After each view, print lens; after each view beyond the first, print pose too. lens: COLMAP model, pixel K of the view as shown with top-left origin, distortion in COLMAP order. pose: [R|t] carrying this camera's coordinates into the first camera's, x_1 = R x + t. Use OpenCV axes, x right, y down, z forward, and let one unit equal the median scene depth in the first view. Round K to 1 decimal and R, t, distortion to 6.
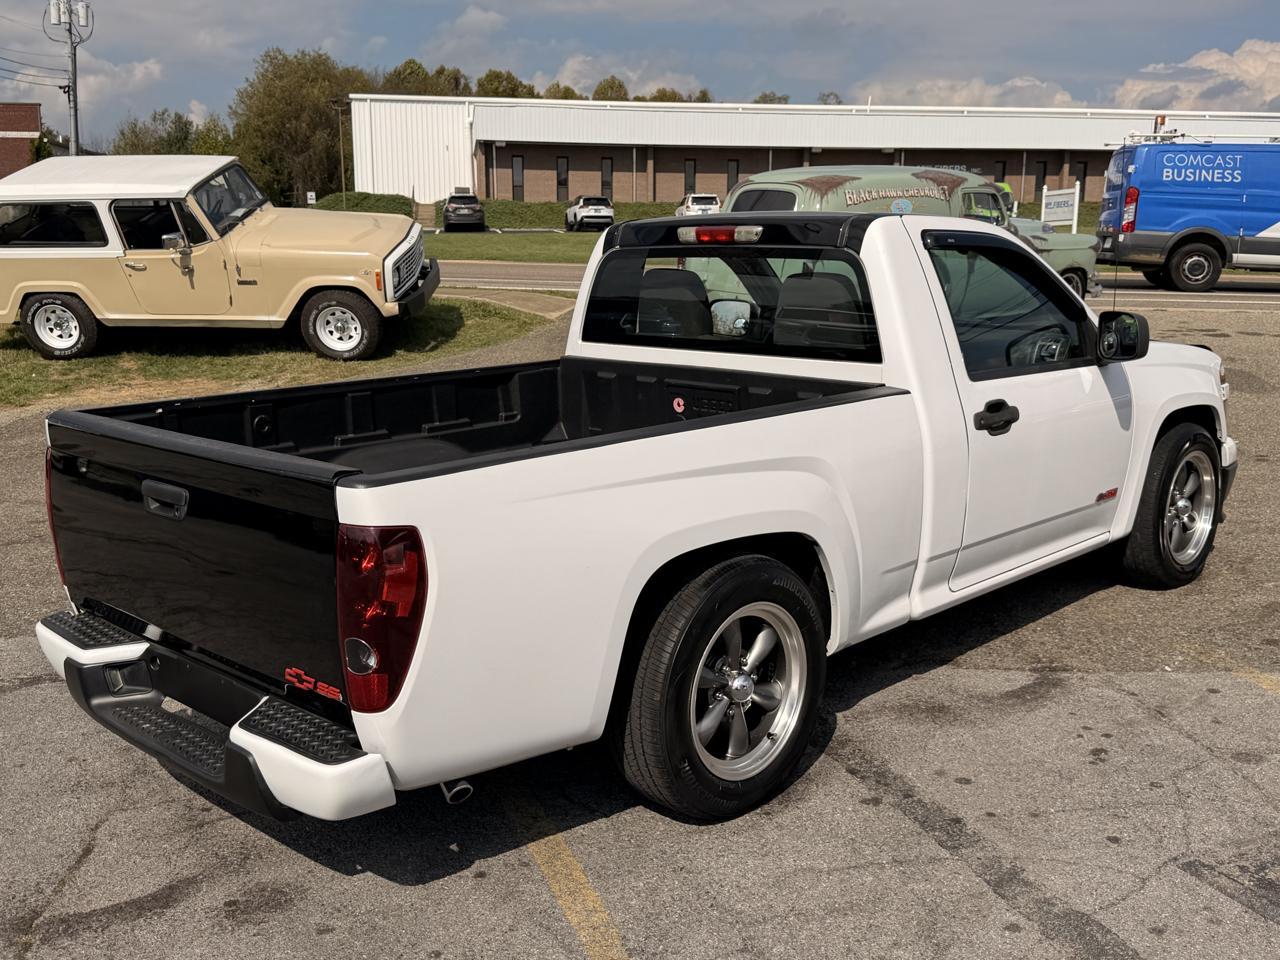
lens RADIAL K [[1295.6, 0, 660.1], [0, 1295.6, 543.5], [0, 0, 1]] dist [0.014682, 0.000000]
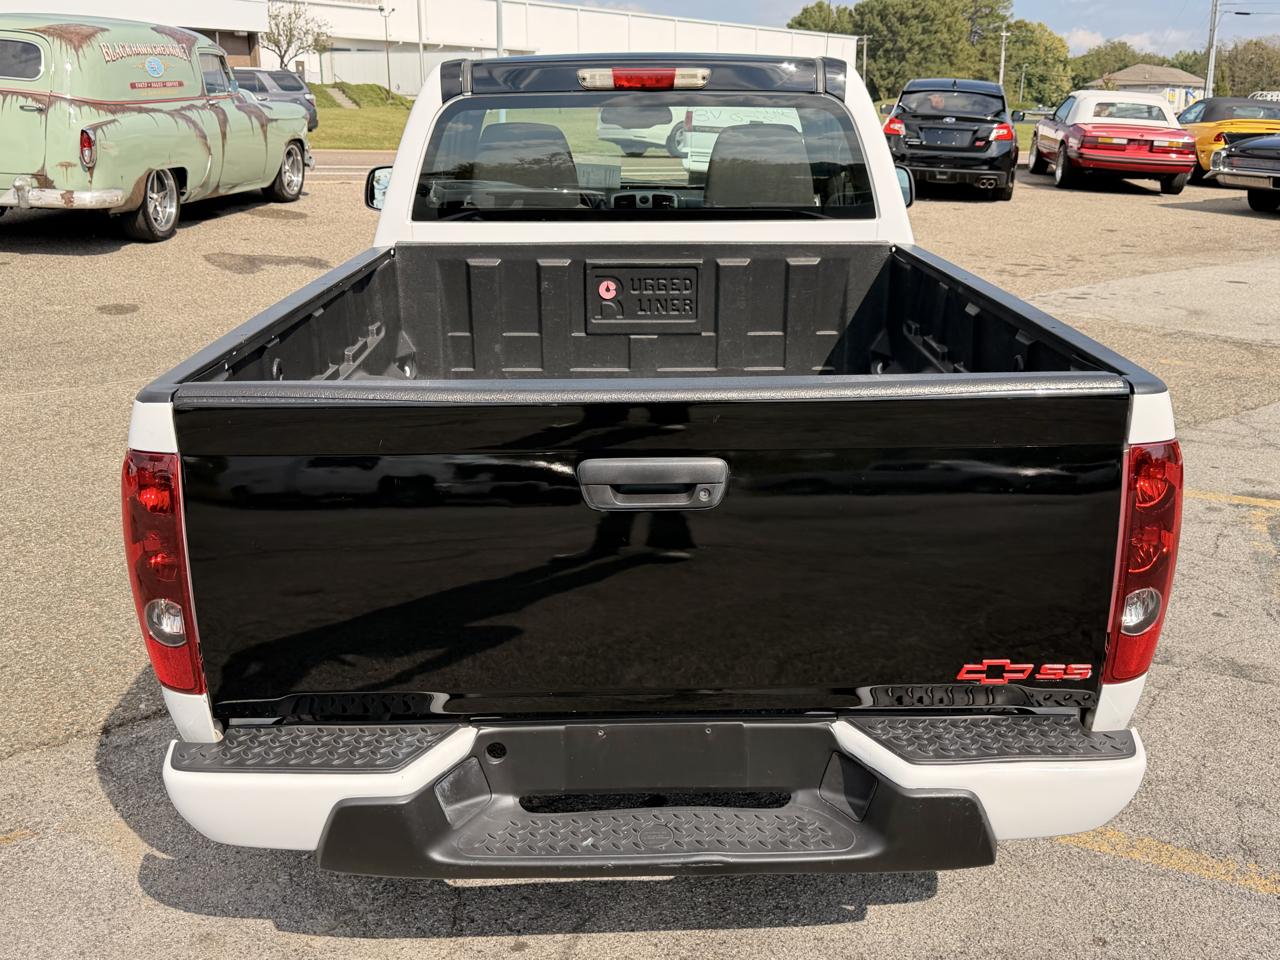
lens RADIAL K [[1295.6, 0, 642.1], [0, 1295.6, 482.5], [0, 0, 1]] dist [0.014682, 0.000000]
pose [[0.702289, -0.191532, 0.685642, -0.229381], [0.161026, 0.980904, 0.109077, -0.027911], [-0.693441, 0.033803, 0.719720, 0.154245]]
